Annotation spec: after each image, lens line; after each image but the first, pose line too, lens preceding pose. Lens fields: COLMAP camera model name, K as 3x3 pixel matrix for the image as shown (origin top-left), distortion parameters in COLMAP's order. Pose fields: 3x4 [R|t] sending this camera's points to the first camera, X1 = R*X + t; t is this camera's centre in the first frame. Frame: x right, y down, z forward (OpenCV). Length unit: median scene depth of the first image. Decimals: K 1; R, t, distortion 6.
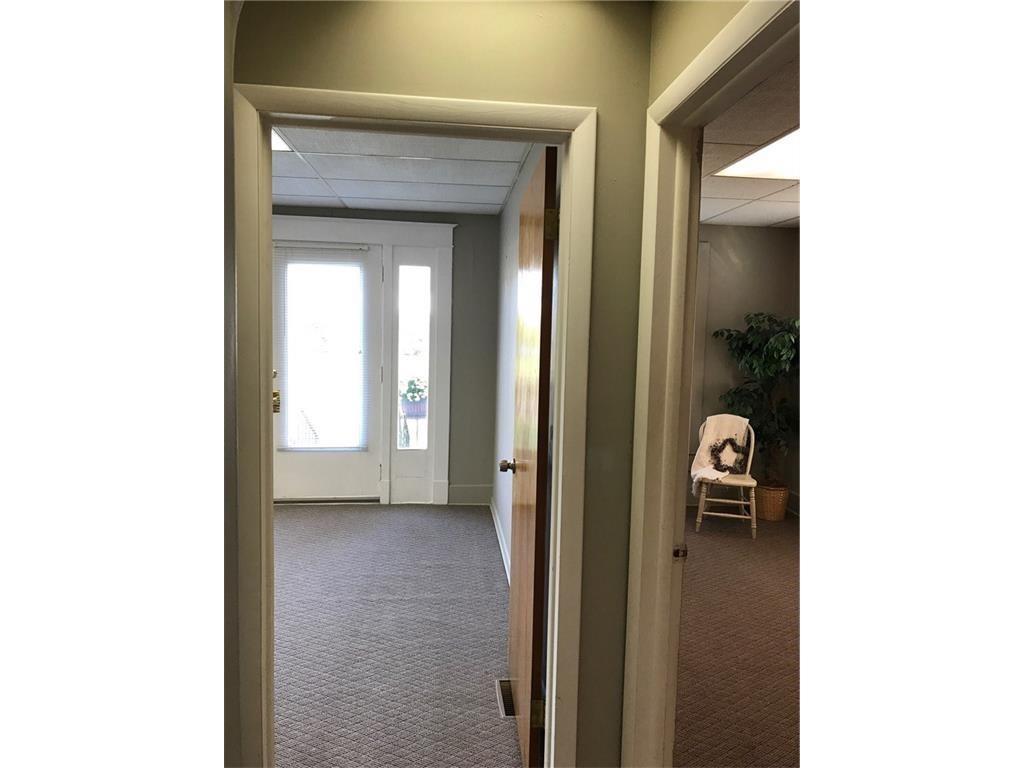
lens RADIAL K [[642.0, 0, 507.7], [0, 642.0, 387.7], [0, 0, 1]] dist [0.027197, -0.000537]
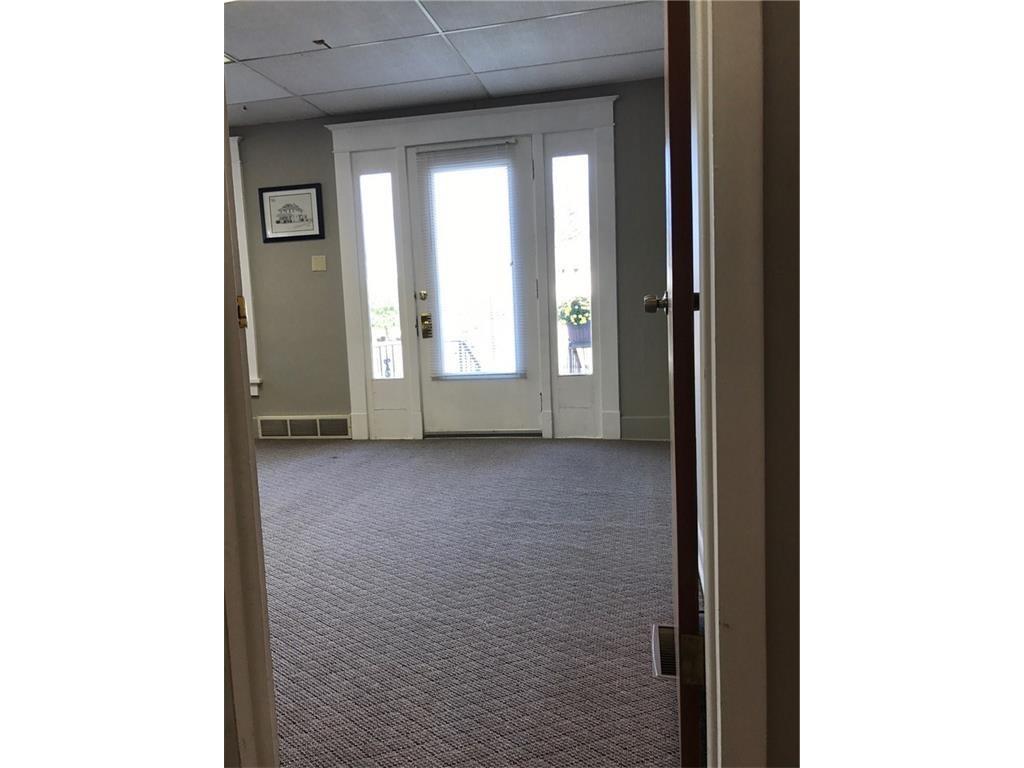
lens RADIAL K [[642.0, 0, 507.7], [0, 642.0, 387.7], [0, 0, 1]] dist [0.027197, -0.000537]
pose [[0.953134, -0.029878, -0.301071, 0.042450], [0.040392, 0.998770, 0.028755, 0.155853], [0.299842, -0.039569, 0.953168, 0.276253]]
